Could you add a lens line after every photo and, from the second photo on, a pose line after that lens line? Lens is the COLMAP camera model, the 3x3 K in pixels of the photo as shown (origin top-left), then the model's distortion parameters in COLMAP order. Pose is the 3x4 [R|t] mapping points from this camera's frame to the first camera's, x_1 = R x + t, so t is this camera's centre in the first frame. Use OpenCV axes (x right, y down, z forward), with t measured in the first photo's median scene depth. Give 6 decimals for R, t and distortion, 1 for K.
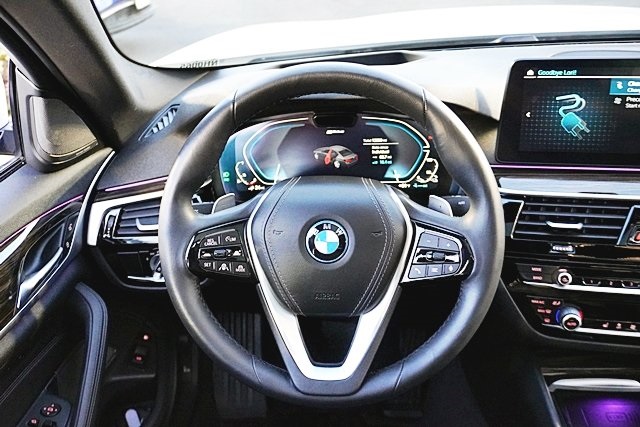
lens RADIAL K [[687.0, 0, 318.1], [0, 687.0, 217.5], [0, 0, 1]] dist [0.010266, 0.000000]
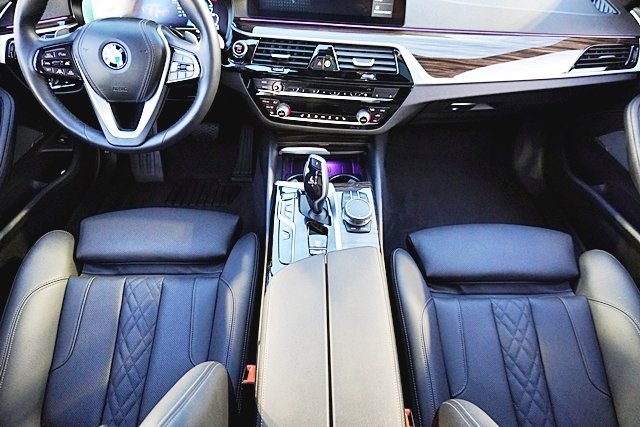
lens RADIAL K [[430.5, 0, 315.5], [0, 430.5, 215.5], [0, 0, 1]] dist [-0.037537, 0.028822]
pose [[0.995719, -0.000574, 0.092426, 0.349332], [-0.026745, 0.955413, 0.294058, 0.075676], [-0.088474, -0.295272, 0.951308, -0.145935]]
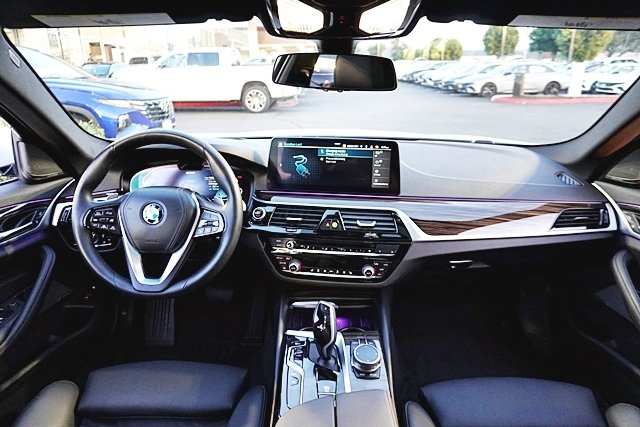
lens RADIAL K [[430.5, 0, 315.5], [0, 430.5, 214.5], [0, 0, 1]] dist [-0.037537, 0.028822]
pose [[0.997572, 0.034720, 0.060374, 0.348441], [-0.026319, 0.990530, -0.134747, 0.164440], [-0.064481, 0.132831, 0.989039, -0.230934]]
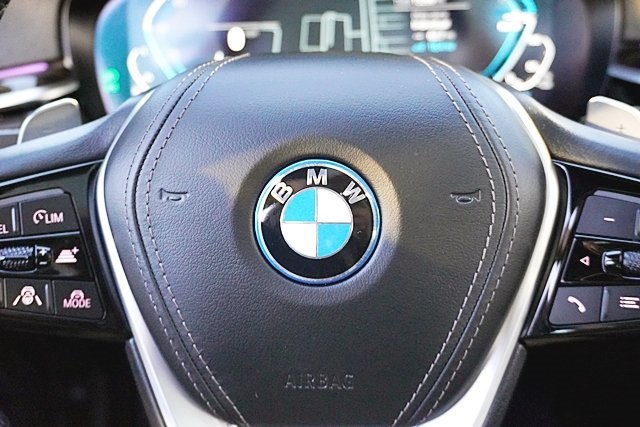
lens RADIAL K [[862.3, 0, 319.5], [0, 862.3, 210.5], [0, 0, 1]] dist [-0.025226, 0.000000]
pose [[0.999883, -0.011801, 0.009730, 0.008239], [0.011421, 0.999202, 0.038269, 0.011086], [-0.010174, -0.038153, 0.999220, 0.489220]]
